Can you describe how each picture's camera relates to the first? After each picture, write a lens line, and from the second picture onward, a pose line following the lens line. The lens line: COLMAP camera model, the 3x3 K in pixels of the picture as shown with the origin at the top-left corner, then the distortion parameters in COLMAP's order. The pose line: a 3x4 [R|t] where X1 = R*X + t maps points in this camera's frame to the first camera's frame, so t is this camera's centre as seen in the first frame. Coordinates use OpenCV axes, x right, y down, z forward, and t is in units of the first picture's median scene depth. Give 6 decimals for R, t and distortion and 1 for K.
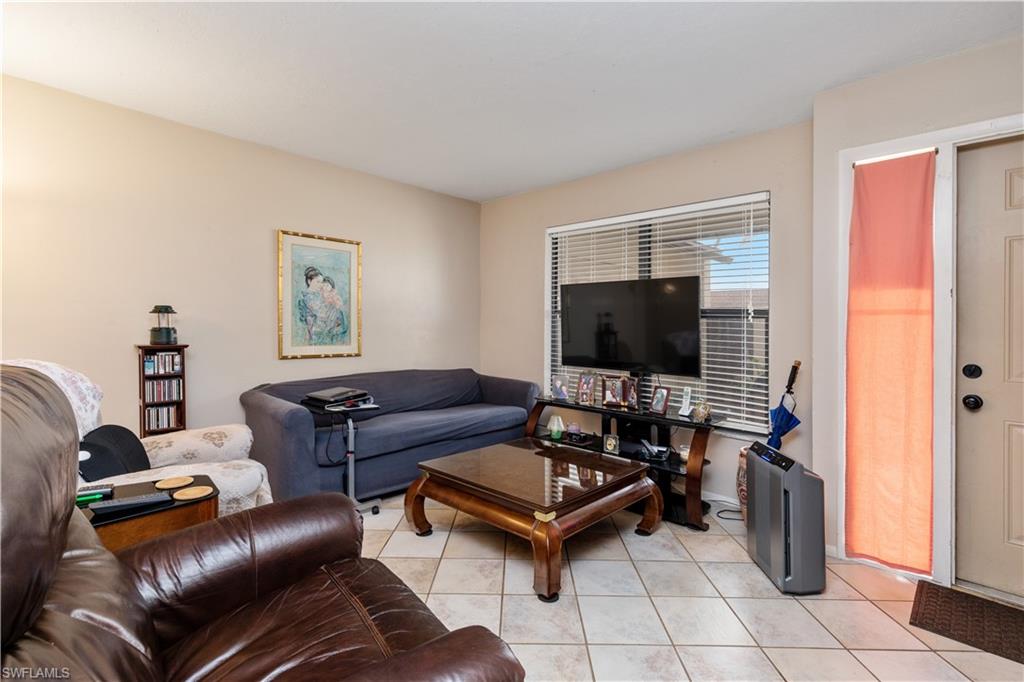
lens RADIAL K [[463.8, 0, 539.3], [0, 463.8, 318.7], [0, 0, 1]] dist [0.001957, 0.000146]
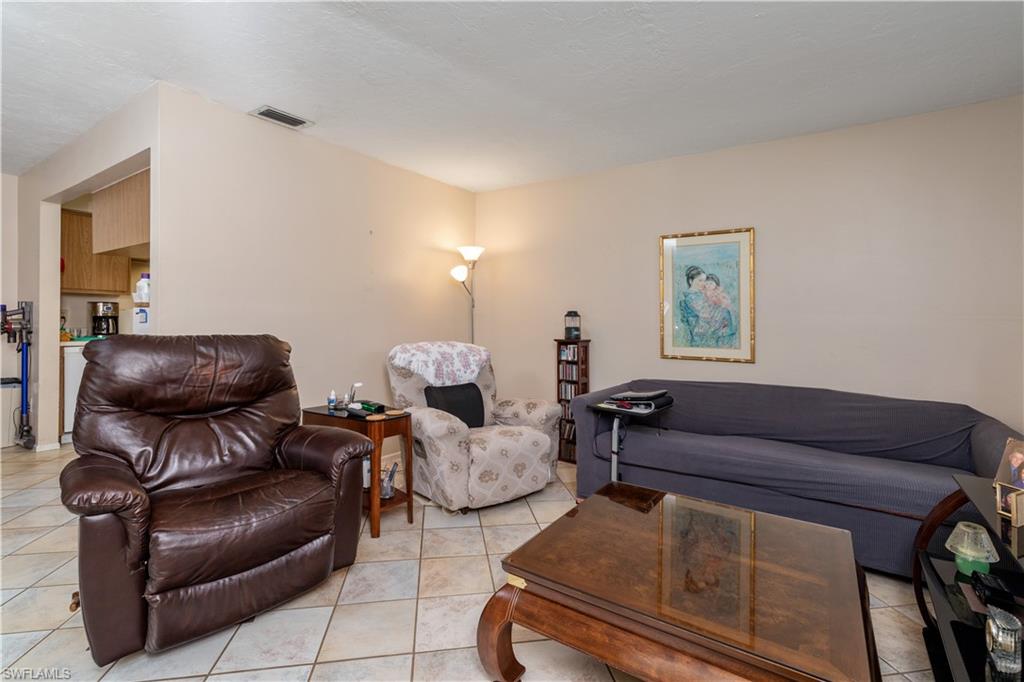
lens RADIAL K [[478.1, 0, 510.6], [0, 478.1, 316.8], [0, 0, 1]] dist [-0.000040, 0.000013]
pose [[0.128719, -0.017279, -0.991531, 0.455564], [0.007209, 0.999838, -0.016488, 0.008757], [0.991655, -0.005025, 0.128822, 0.496523]]
